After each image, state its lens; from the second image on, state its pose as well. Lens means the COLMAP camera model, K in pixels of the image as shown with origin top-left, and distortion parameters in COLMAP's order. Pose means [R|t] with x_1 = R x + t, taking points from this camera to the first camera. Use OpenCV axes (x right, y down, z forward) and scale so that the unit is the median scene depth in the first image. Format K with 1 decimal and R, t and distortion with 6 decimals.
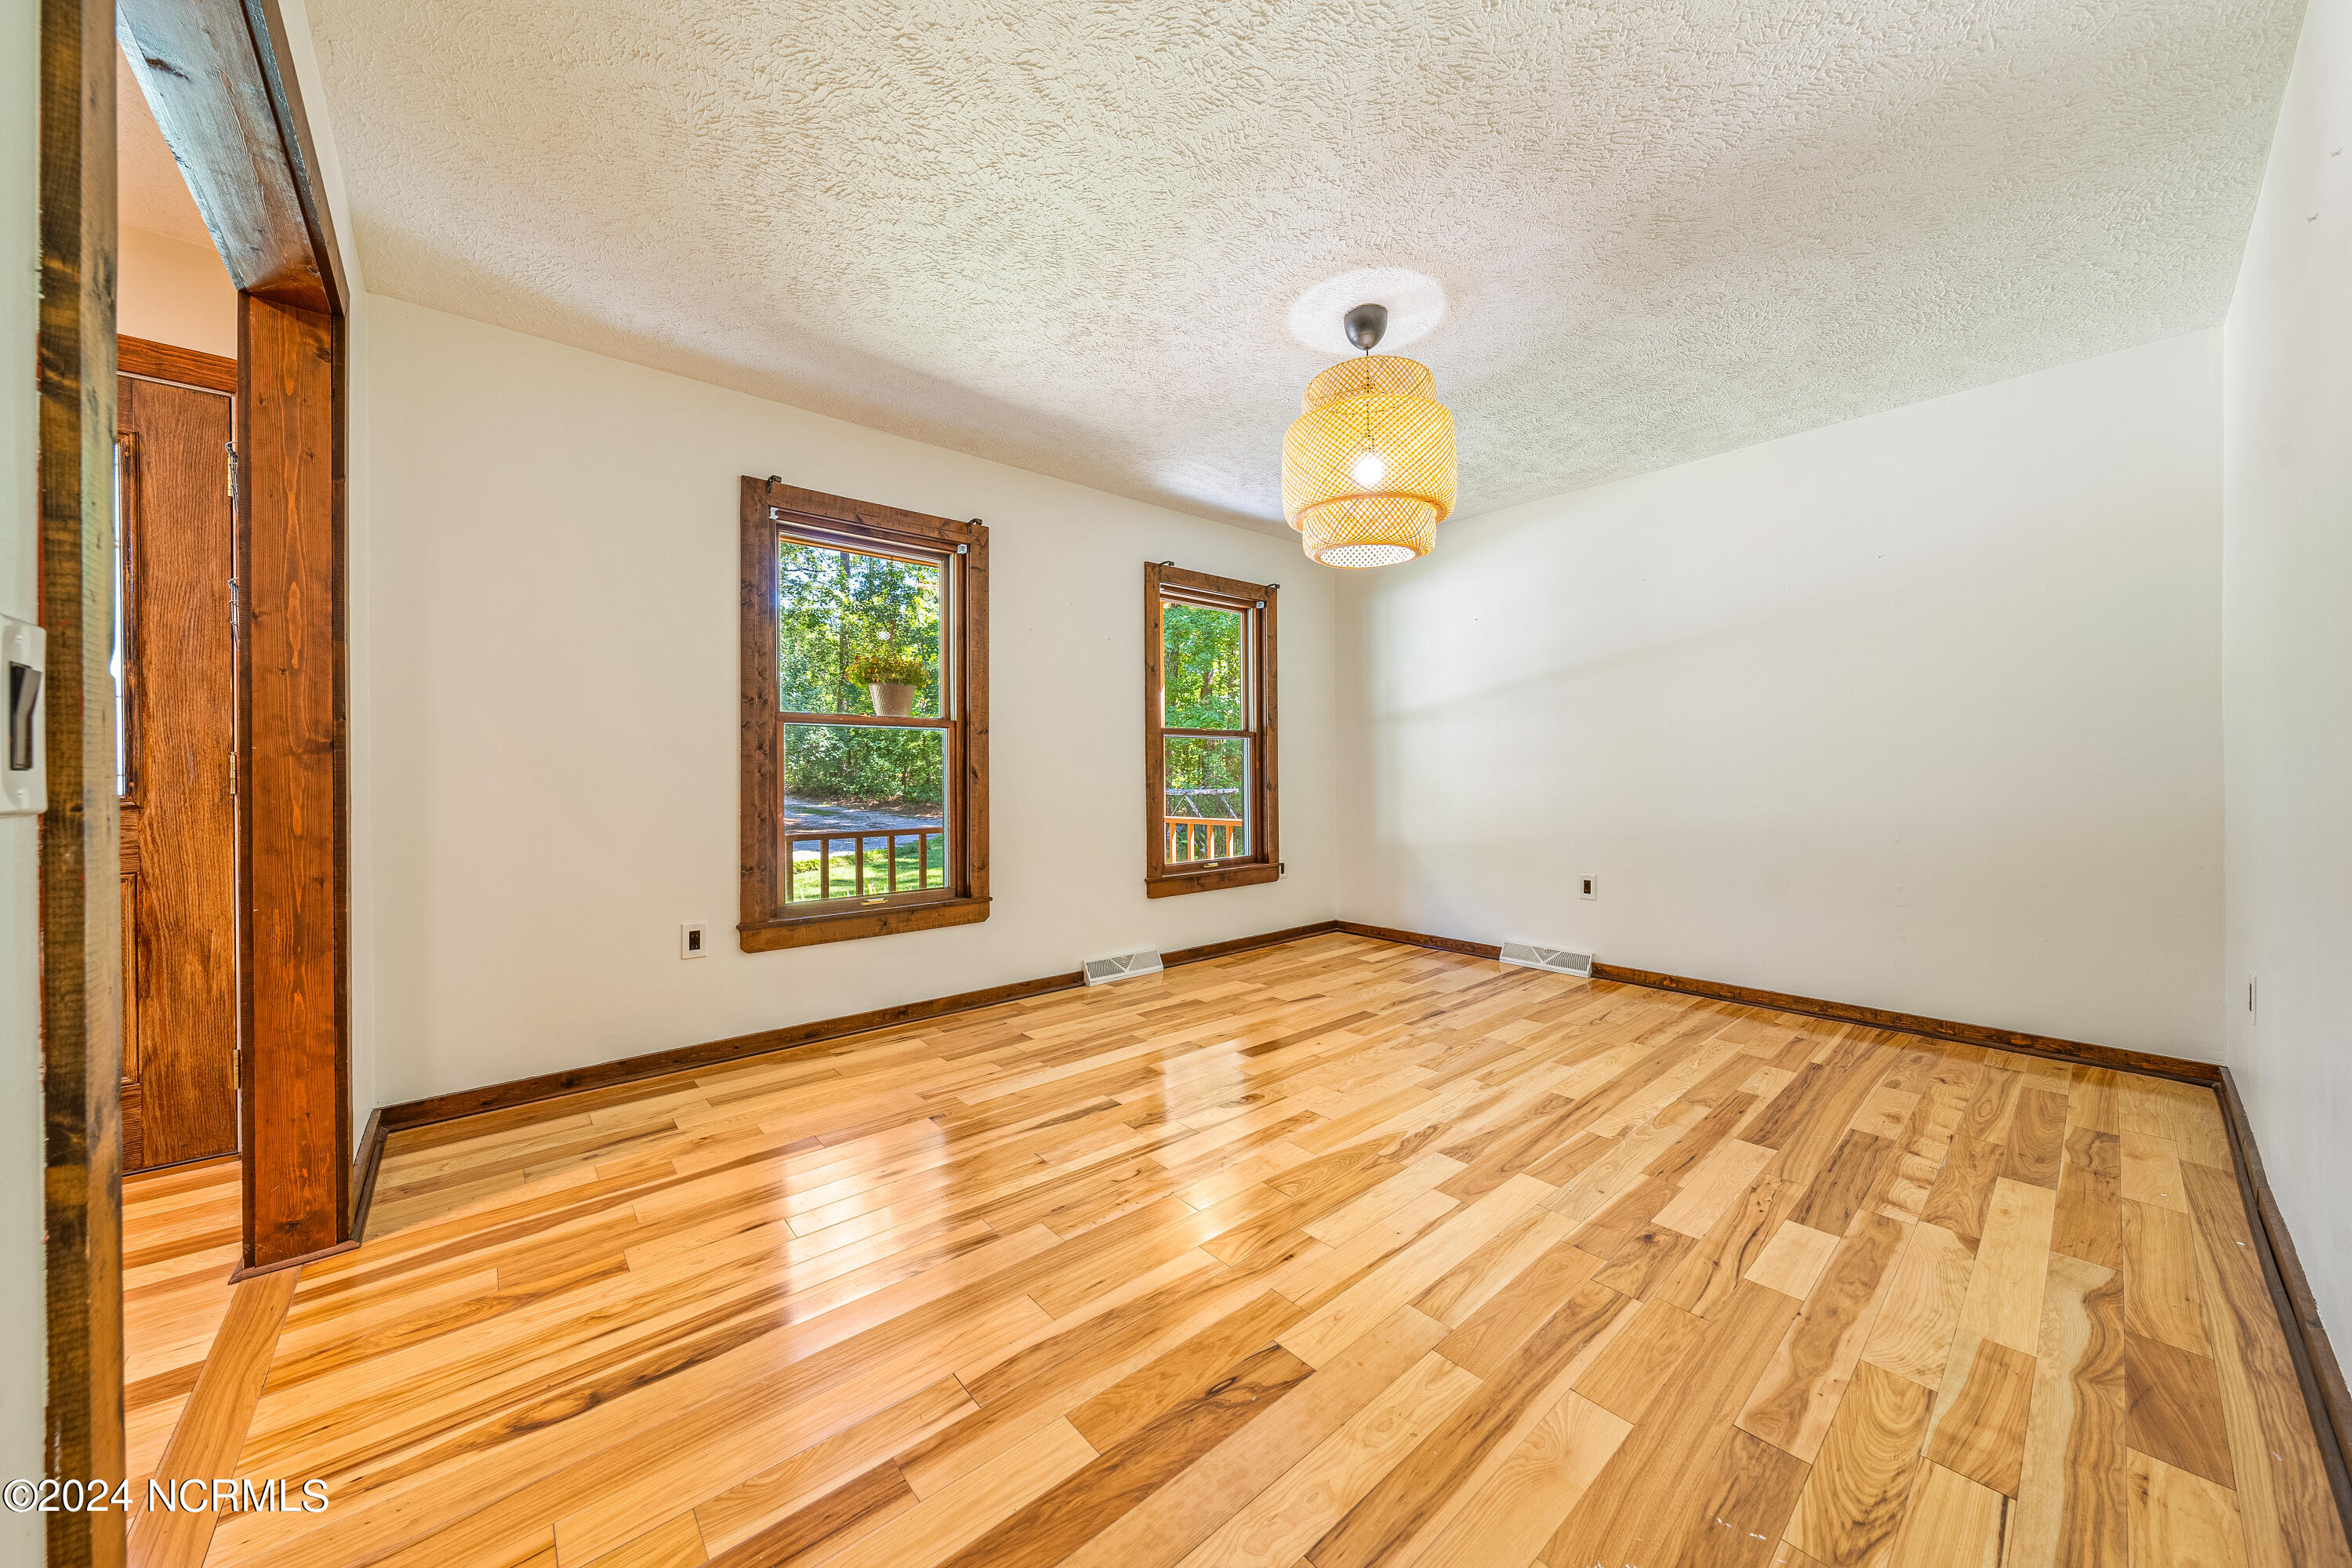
lens RADIAL K [[805.6, 0, 1181.8], [0, 805.6, 770.2], [0, 0, 1]] dist [-0.001669, -0.000240]
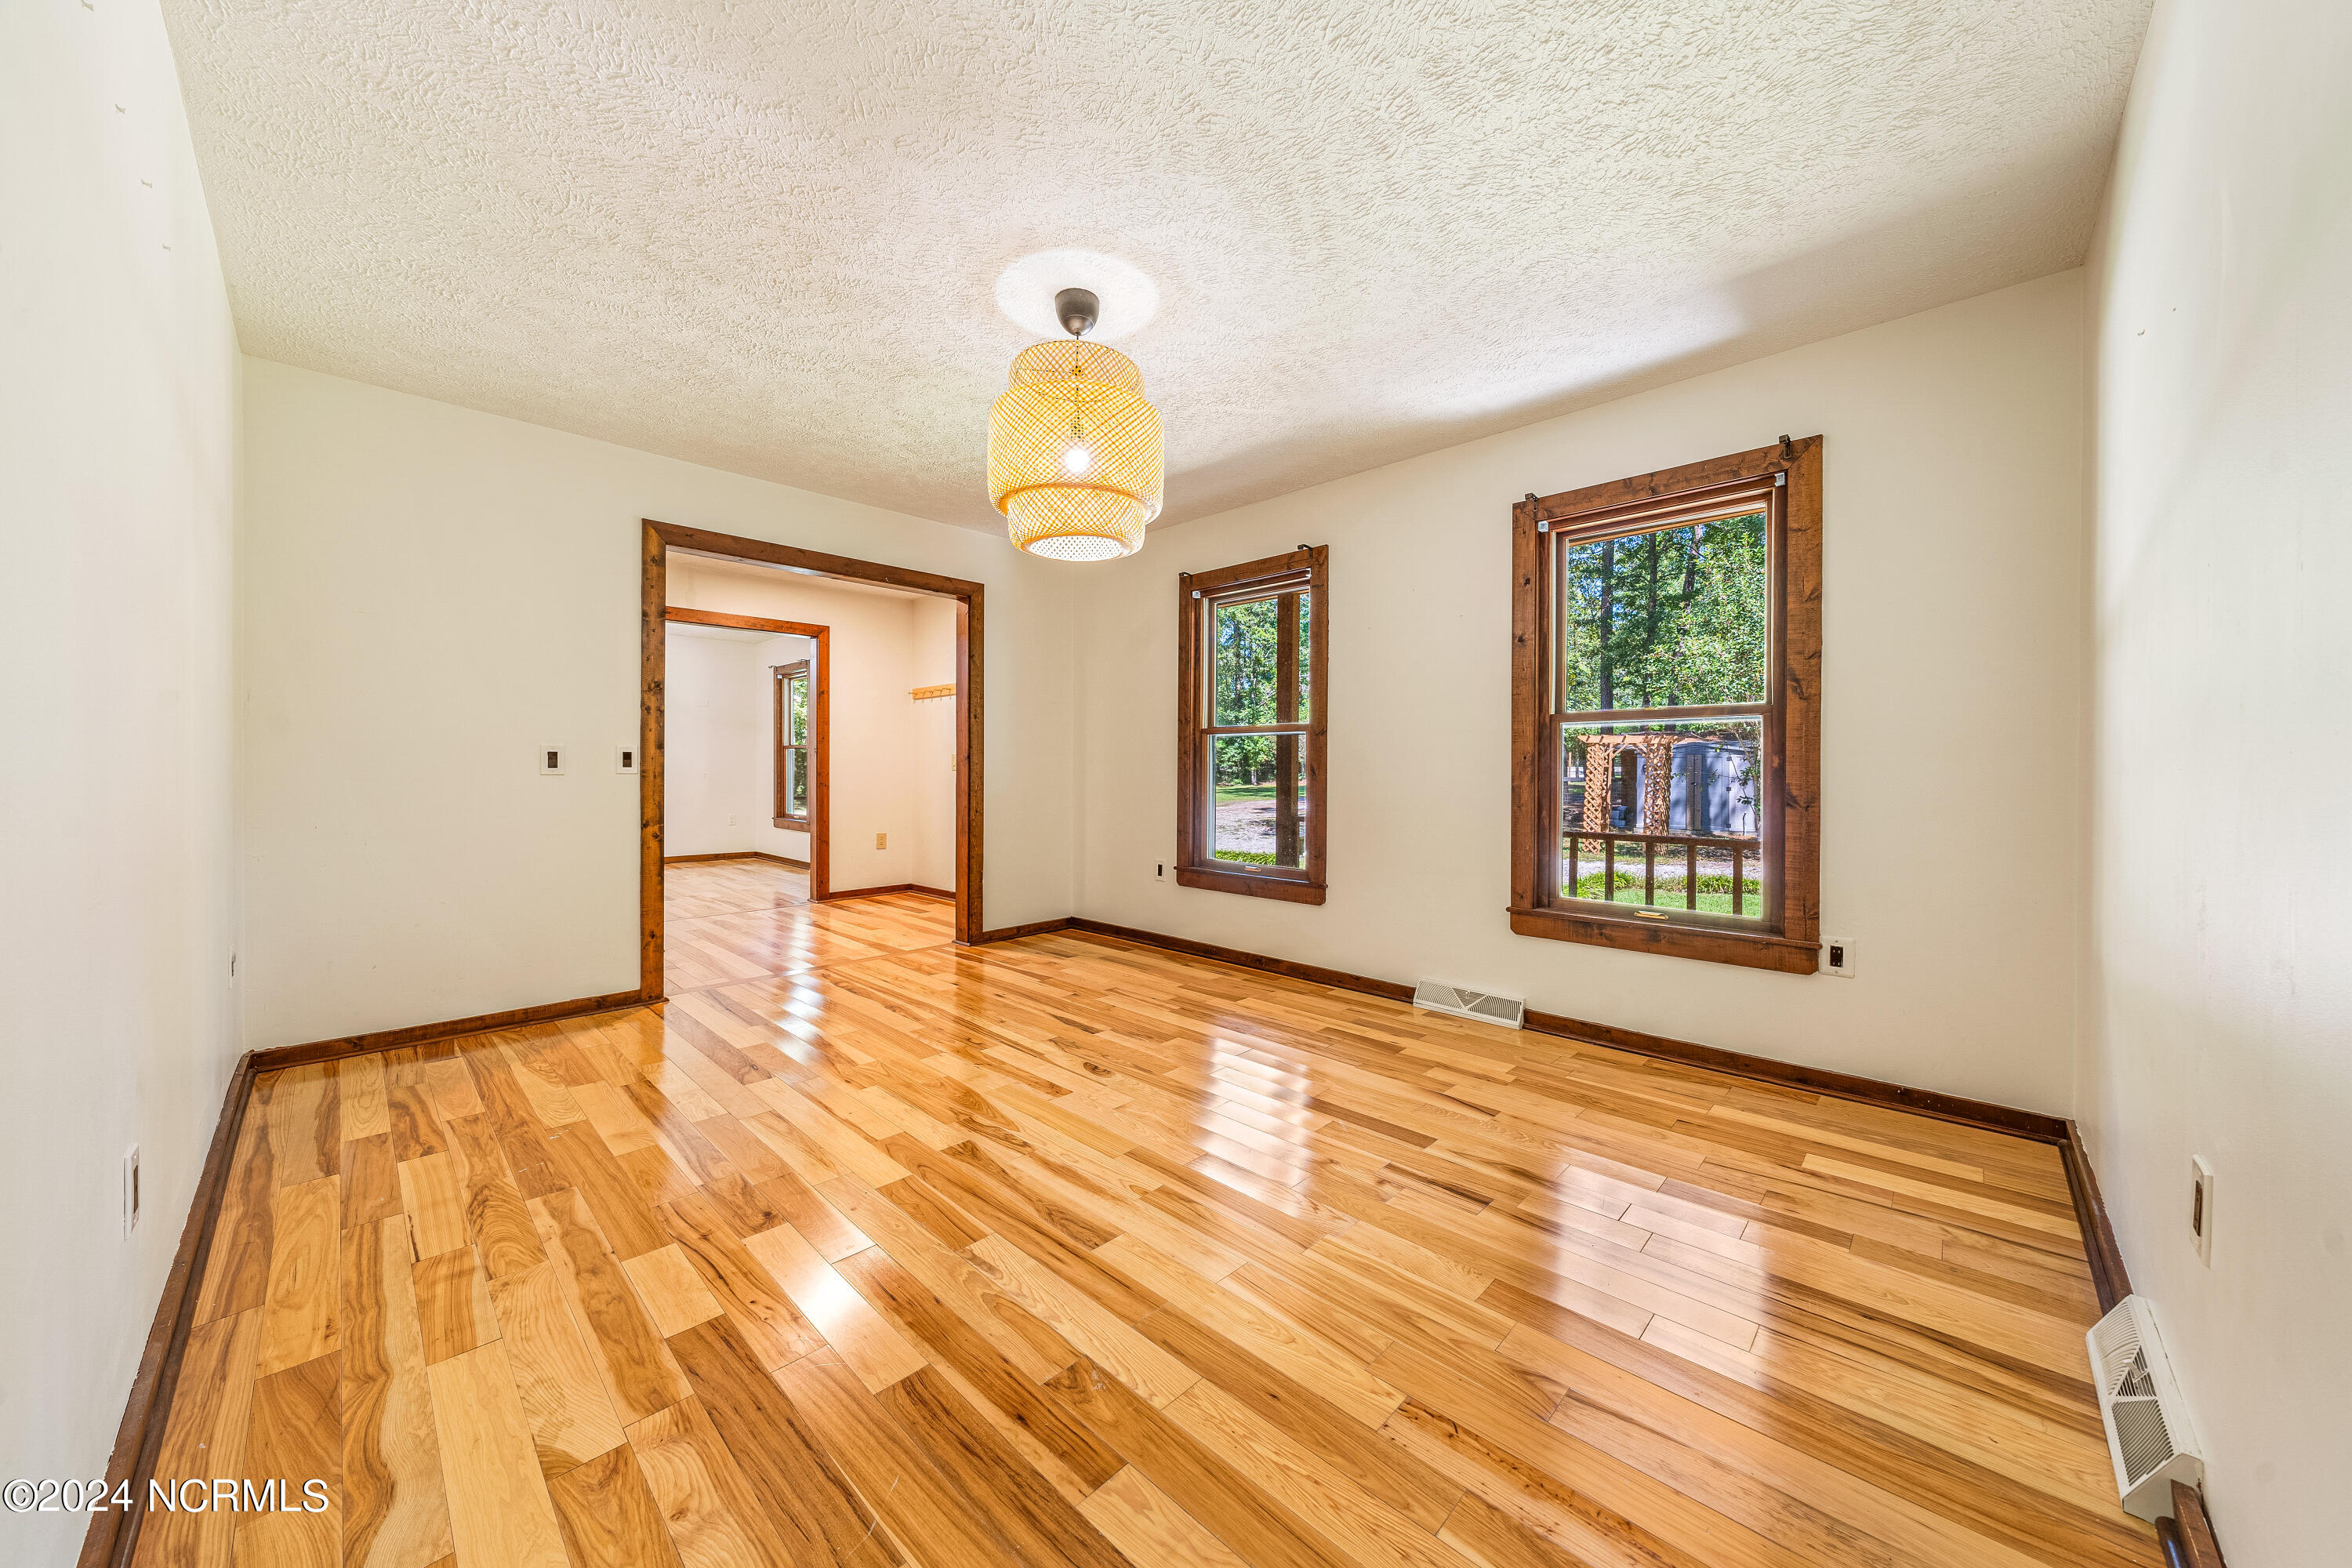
lens RADIAL K [[805.6, 0, 1193.1], [0, 805.6, 770.9], [0, 0, 1]] dist [-0.001669, -0.000240]
pose [[0.107039, 0.010153, -0.994203, 1.175664], [-0.003096, 0.999946, 0.009878, -0.010234], [0.994250, 0.002021, 0.107065, 1.005492]]
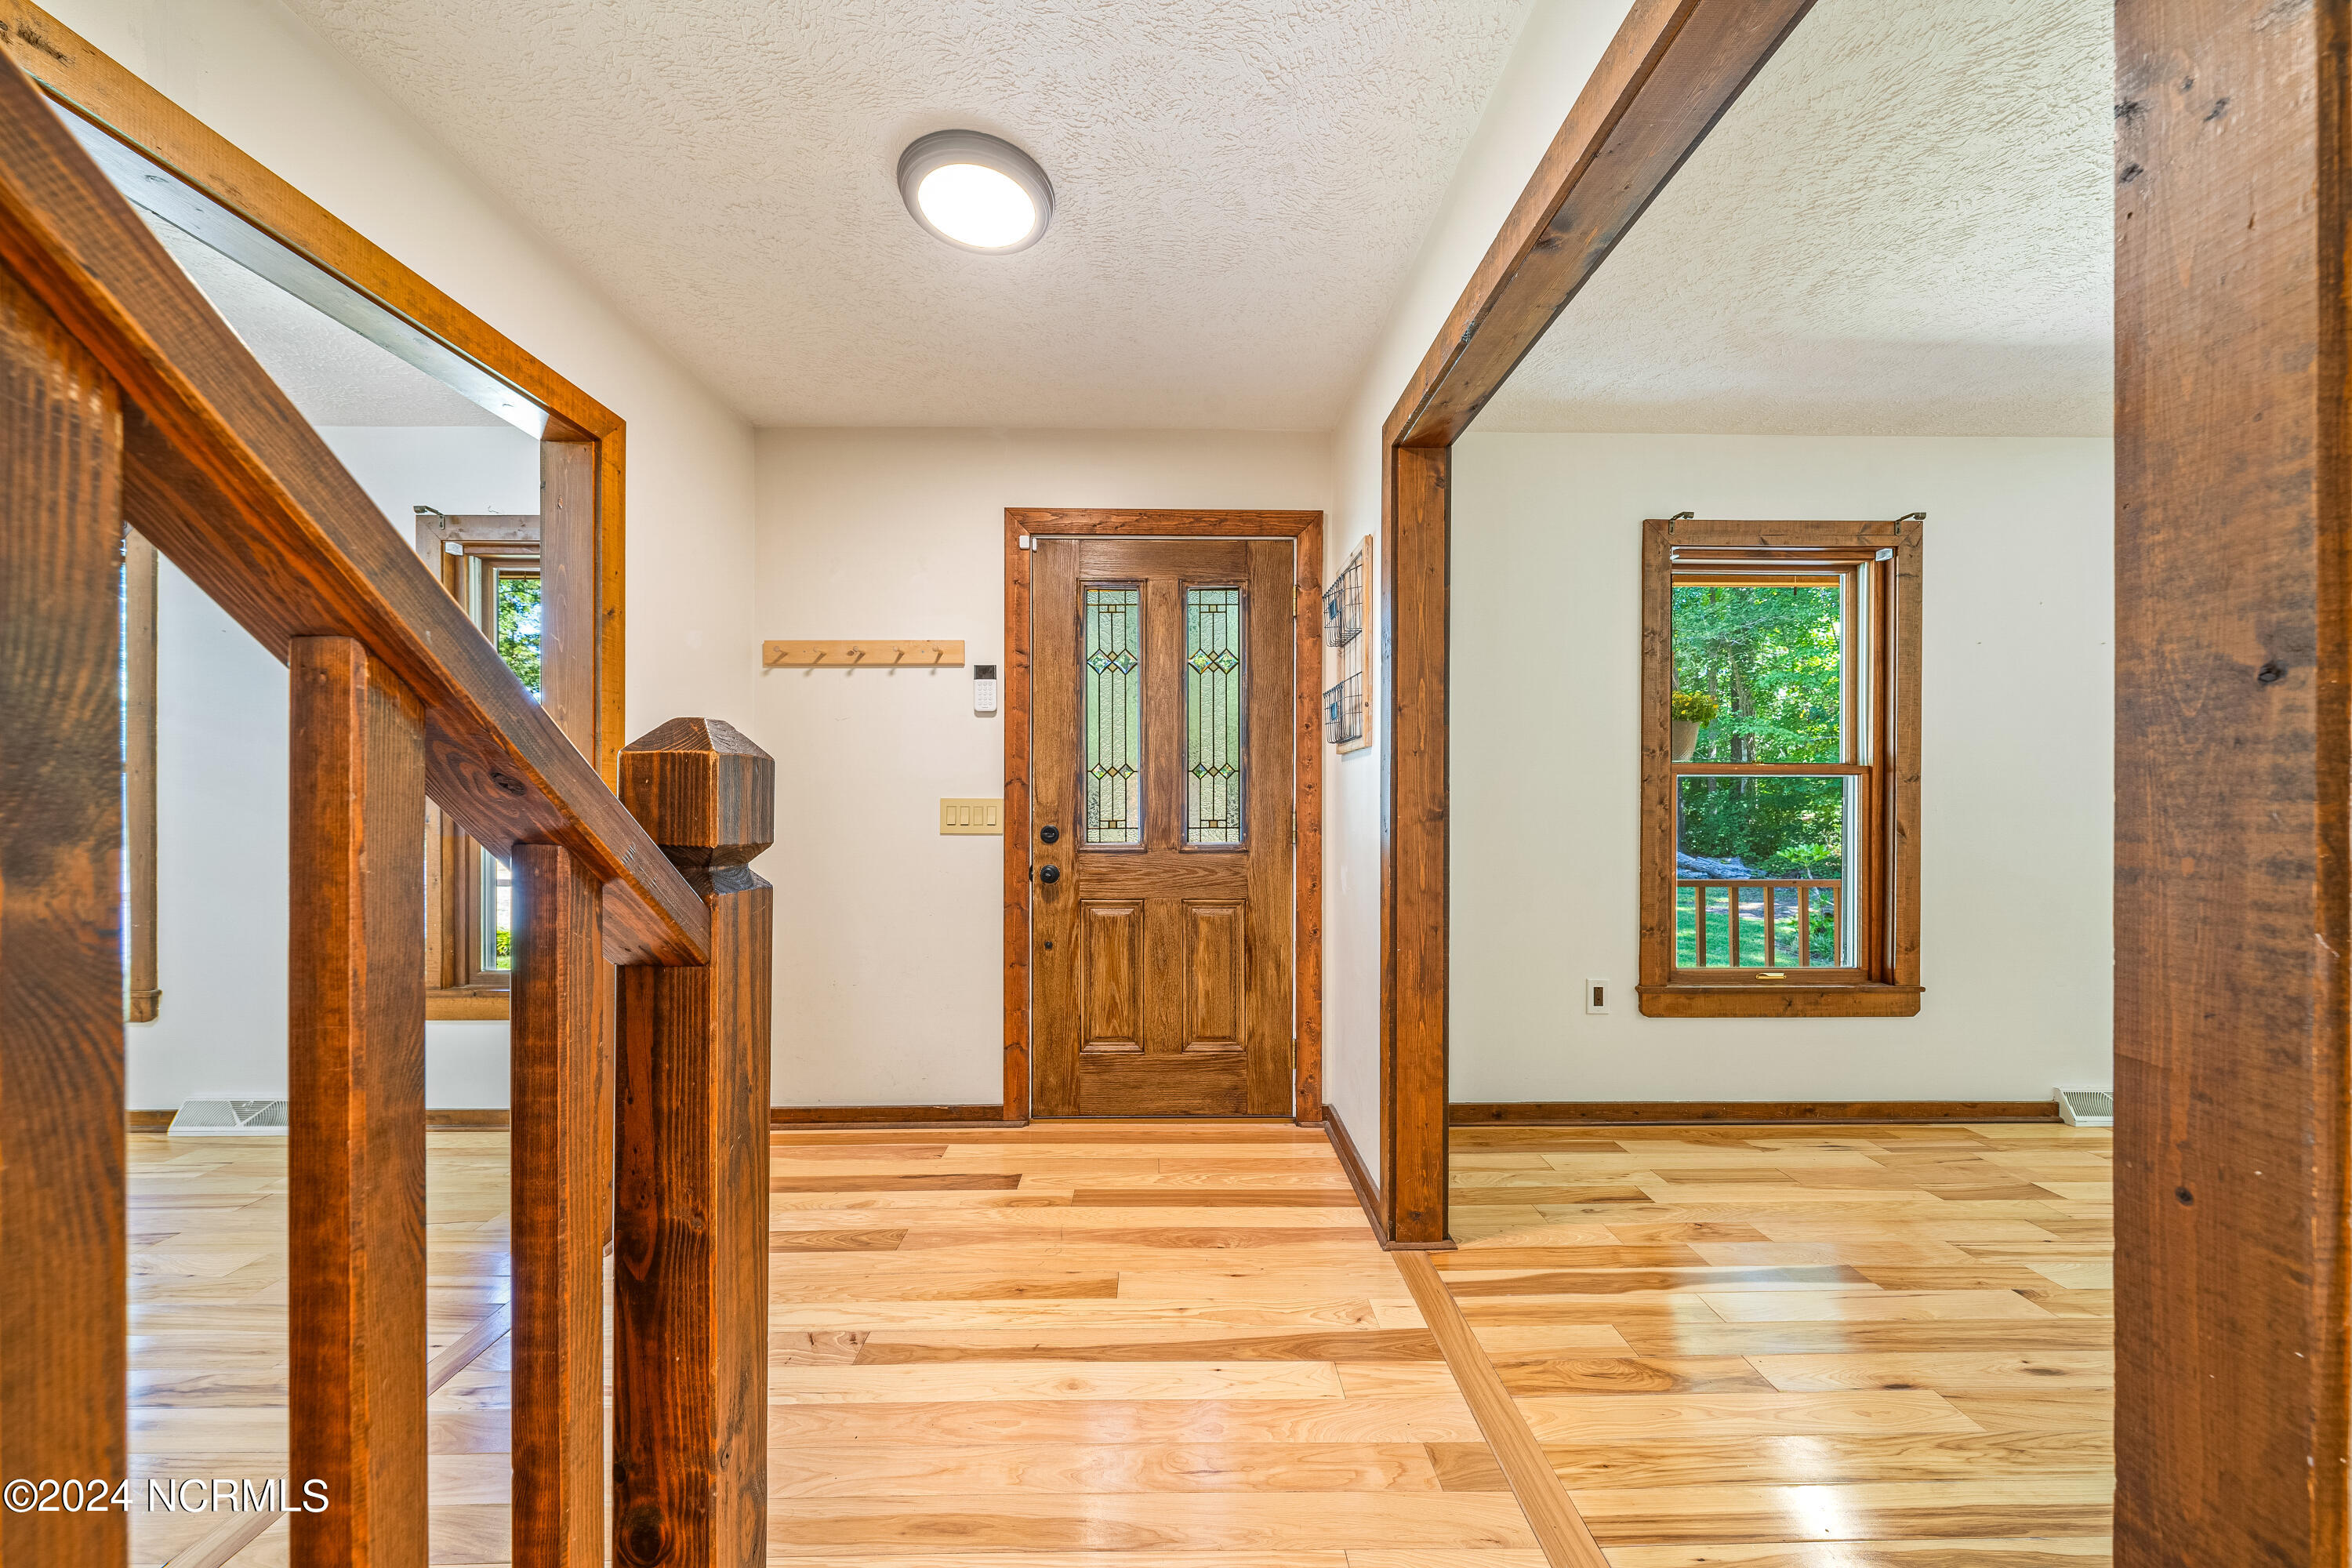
lens RADIAL K [[805.6, 0, 1202.7], [0, 805.6, 798.3], [0, 0, 1]] dist [-0.001669, -0.000240]
pose [[0.771011, 0.004581, -0.636806, -0.397911], [-0.004558, 0.999988, 0.001675, -0.037591], [0.636806, 0.001611, 0.771022, -0.089189]]
